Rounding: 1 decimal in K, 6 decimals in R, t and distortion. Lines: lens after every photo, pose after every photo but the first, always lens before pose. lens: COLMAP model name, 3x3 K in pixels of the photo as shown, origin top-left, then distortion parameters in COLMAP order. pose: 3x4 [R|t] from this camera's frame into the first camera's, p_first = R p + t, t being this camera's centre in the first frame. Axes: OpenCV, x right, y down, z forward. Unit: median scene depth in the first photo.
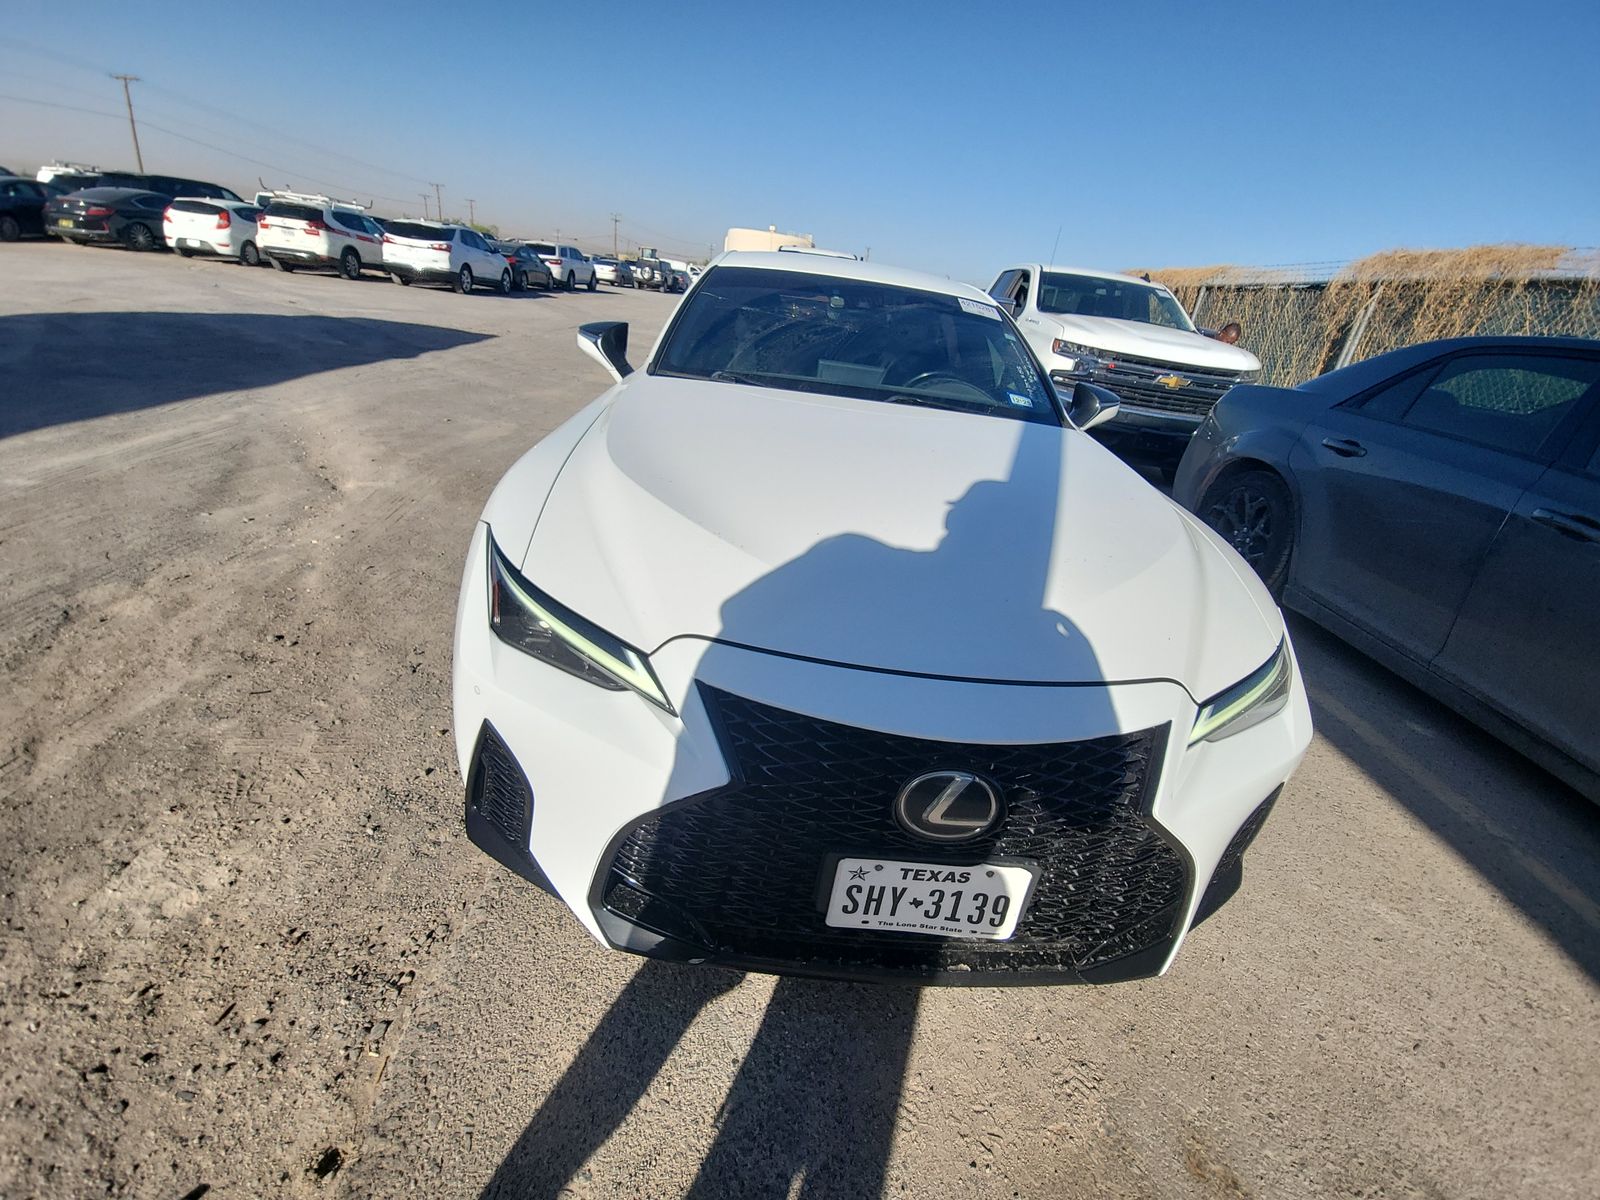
lens RADIAL K [[633.1, 0, 780.8], [0, 633.1, 582.0], [0, 0, 1]] dist [0.017243, -0.014197]
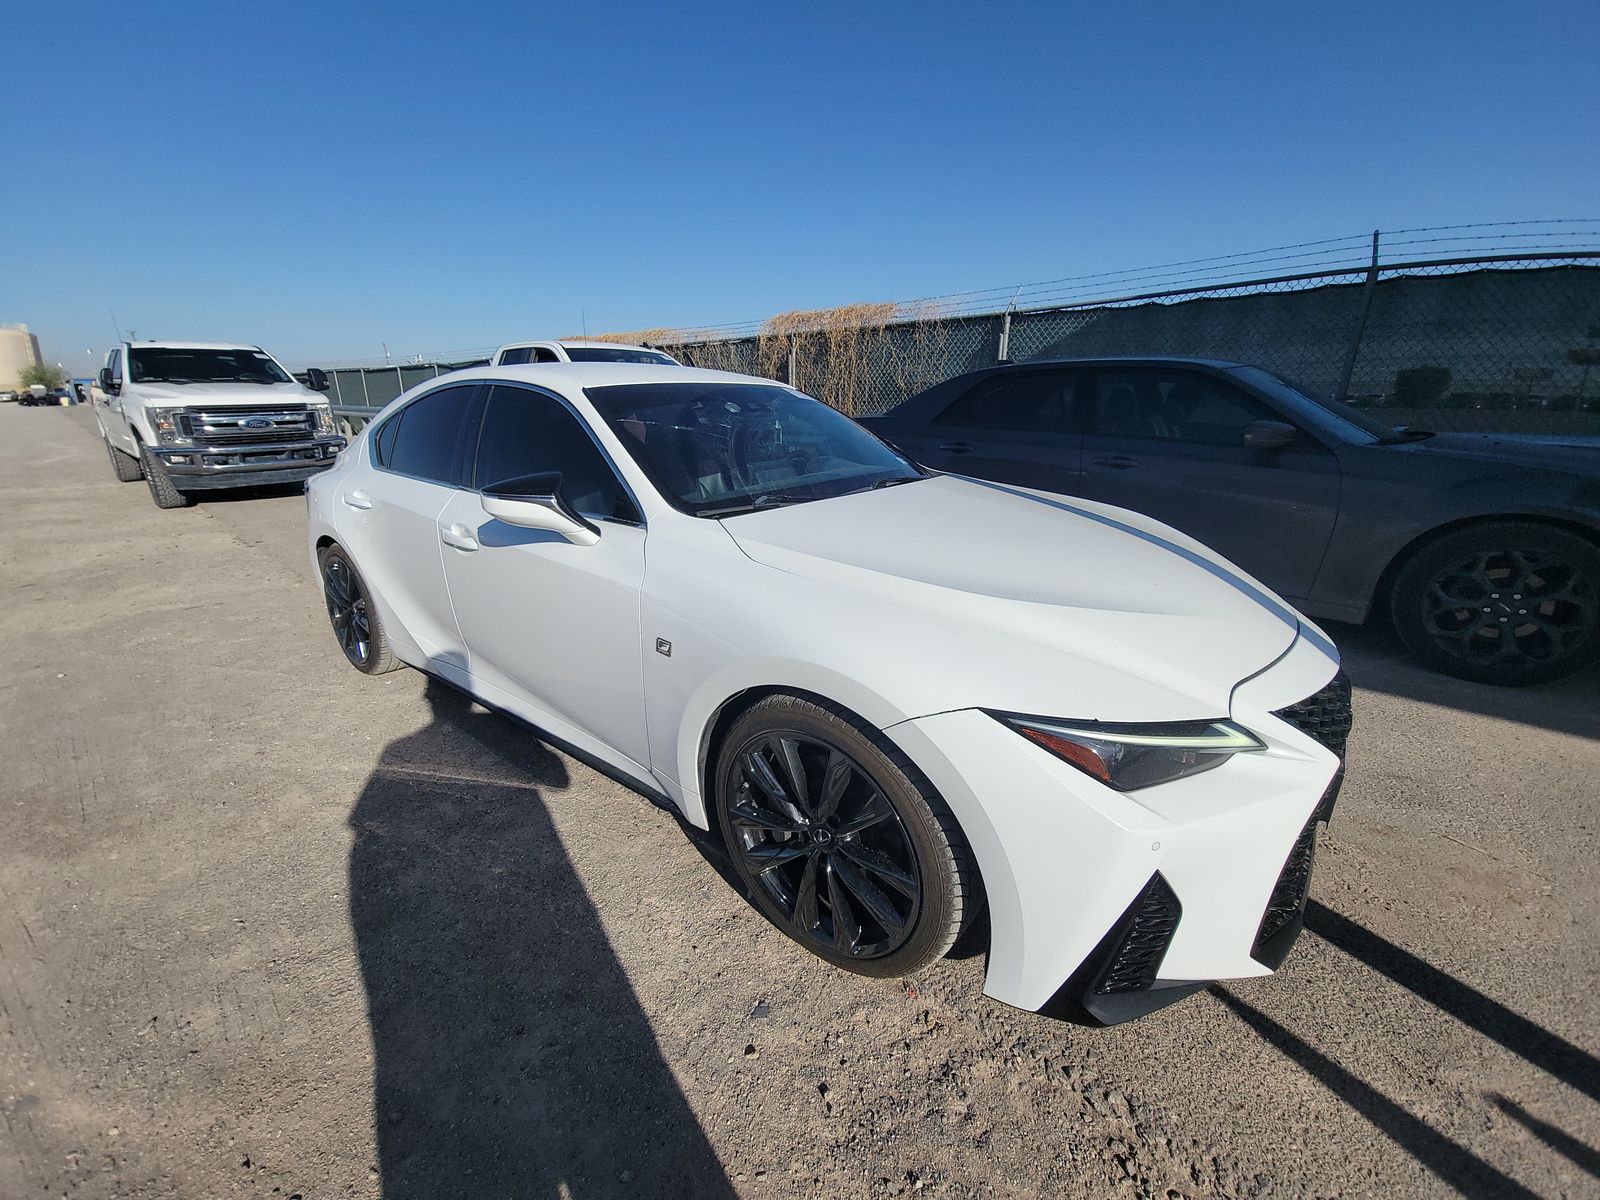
lens RADIAL K [[633.1, 0, 780.8], [0, 633.1, 582.0], [0, 0, 1]] dist [0.017243, -0.014197]
pose [[0.664241, -0.333367, 0.669067, -0.584445], [0.390474, 0.917970, 0.069727, -0.208158], [-0.637428, 0.214938, 0.739924, 0.240203]]
